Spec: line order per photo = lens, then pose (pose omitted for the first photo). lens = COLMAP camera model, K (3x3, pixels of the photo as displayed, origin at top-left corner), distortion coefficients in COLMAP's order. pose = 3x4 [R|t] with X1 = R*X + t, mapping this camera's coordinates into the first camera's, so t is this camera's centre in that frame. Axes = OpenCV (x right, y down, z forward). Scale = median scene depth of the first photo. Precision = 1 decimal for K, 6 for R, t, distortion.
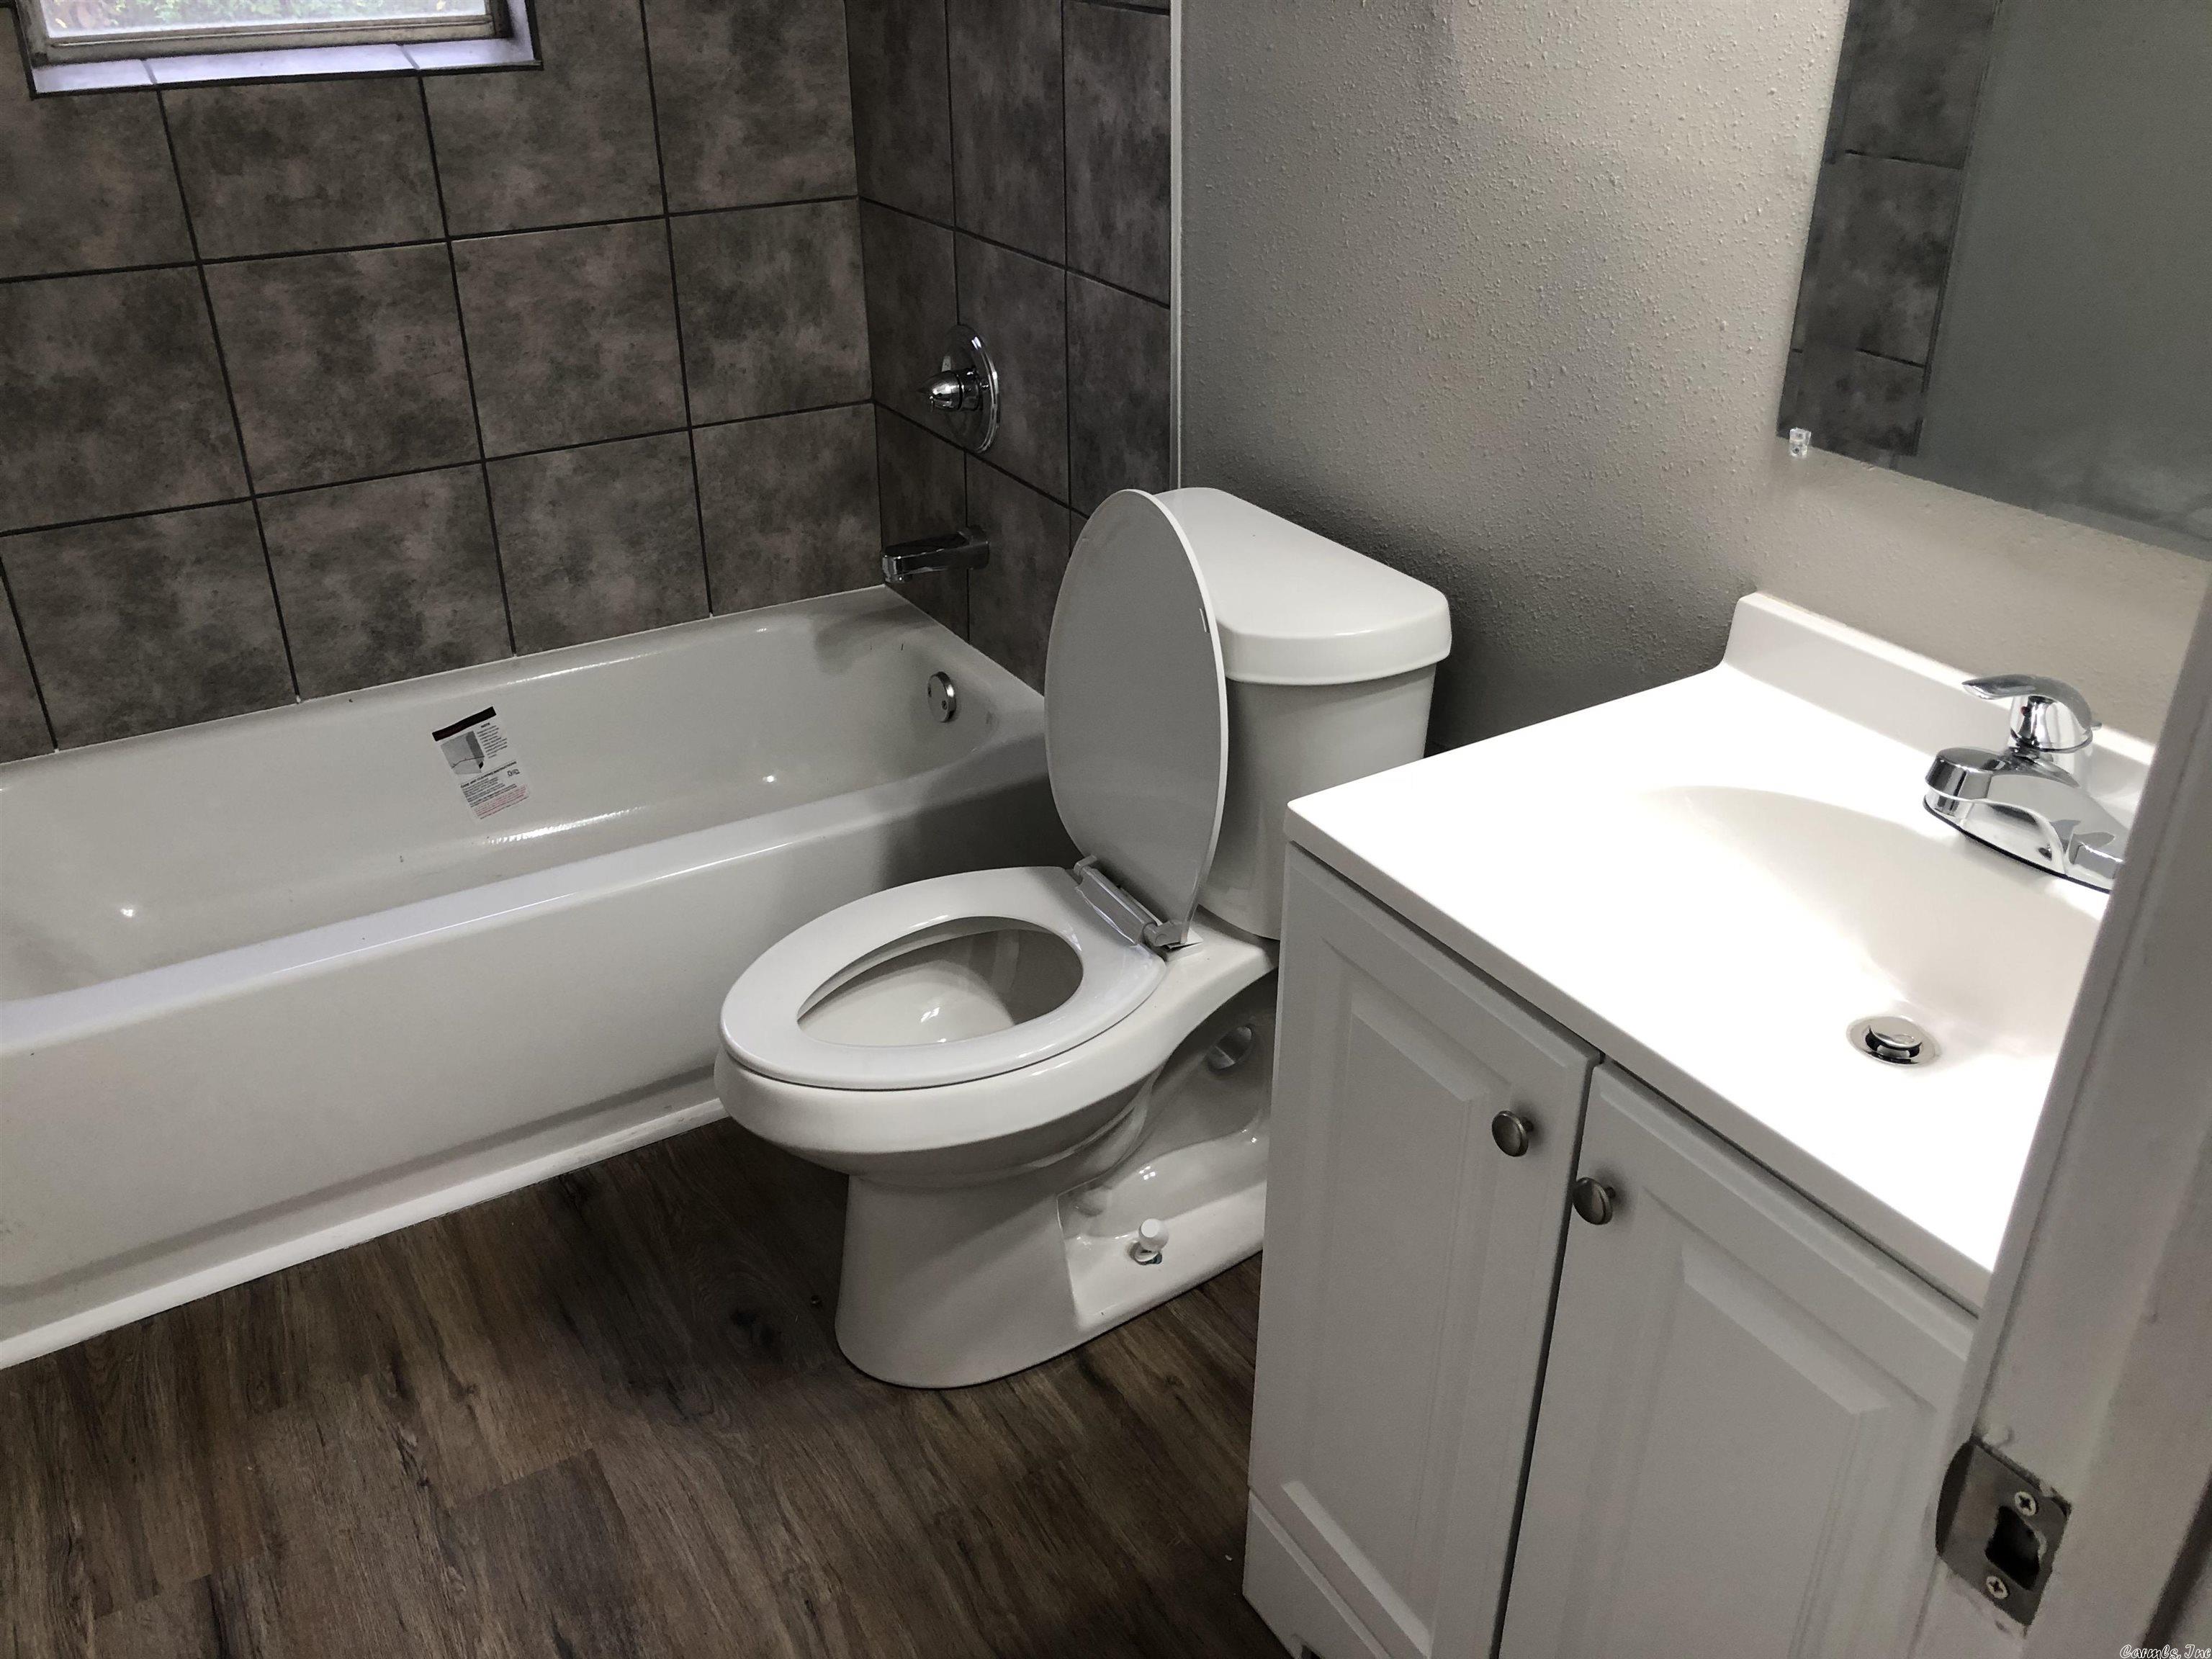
lens RADIAL K [[1838.9, 0, 1103.0], [0, 1838.9, 838.2], [0, 0, 1]] dist [-0.007496, 0.047917]
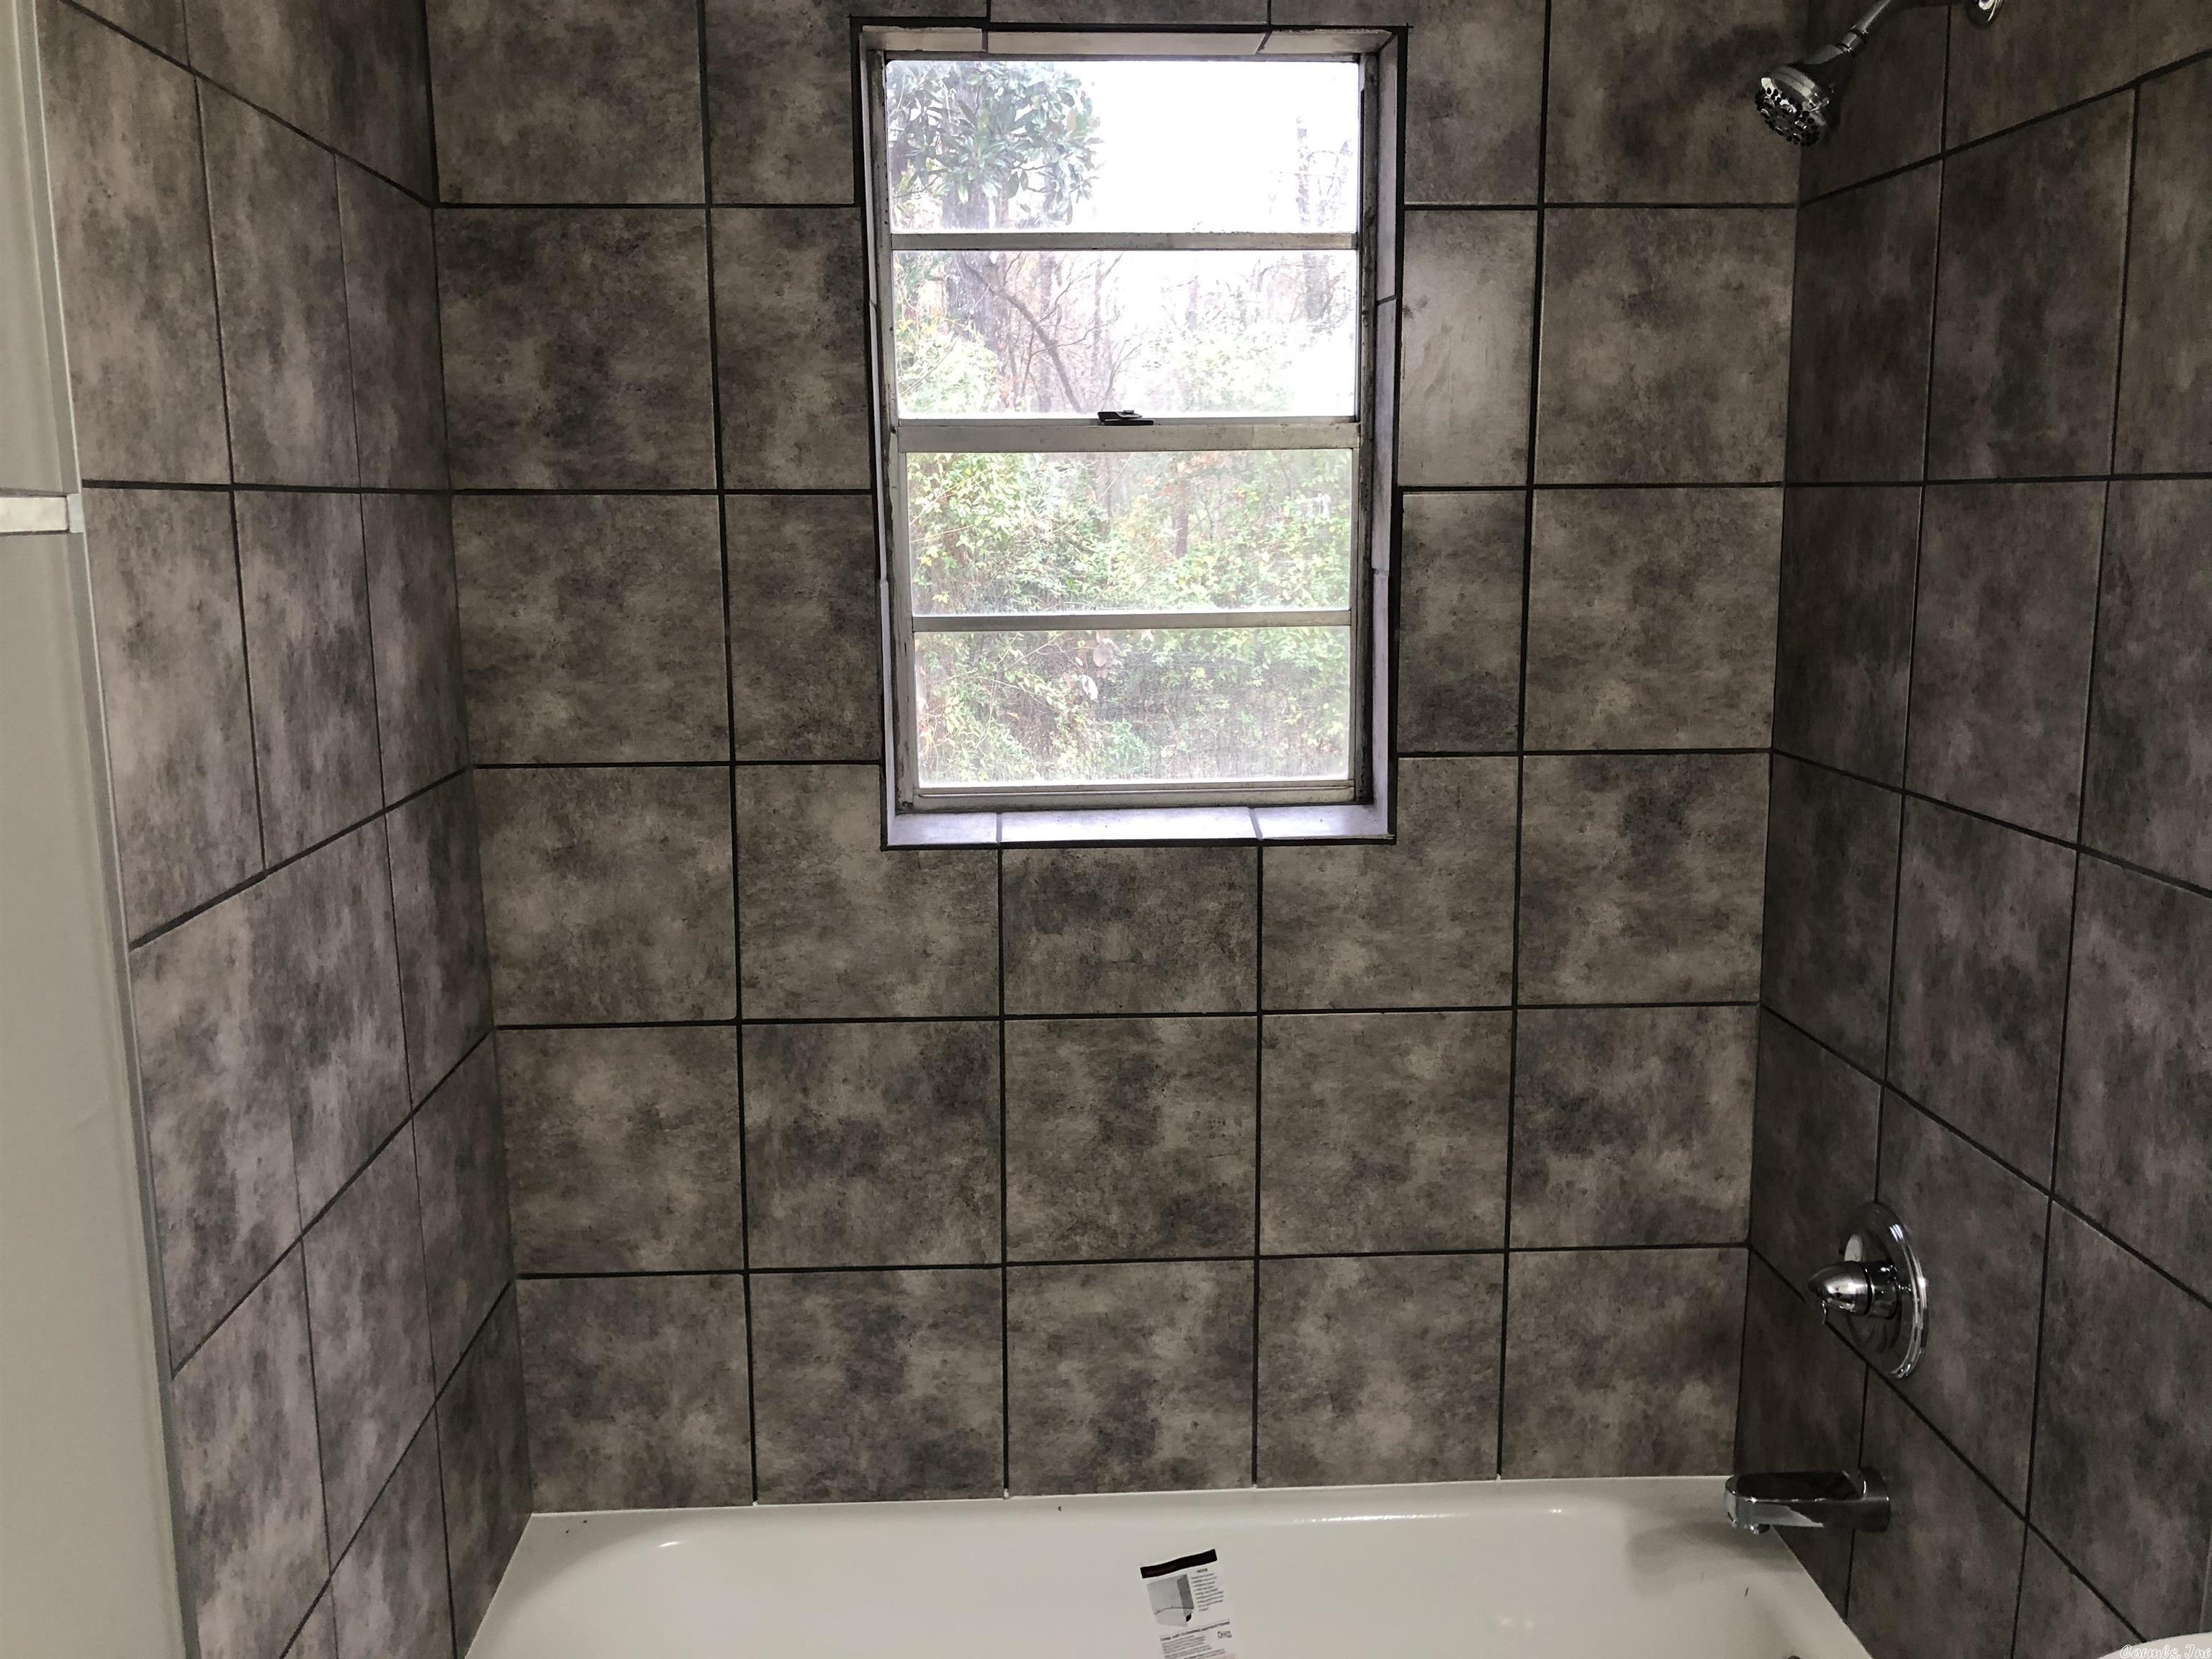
lens RADIAL K [[1838.9, 0, 1112.8], [0, 1838.9, 828.8], [0, 0, 1]] dist [-0.007496, 0.047917]
pose [[0.884420, 0.076423, -0.460392, -0.020916], [-0.216658, 0.940988, -0.260002, -0.162303], [0.413353, 0.329699, 0.848786, 0.194194]]
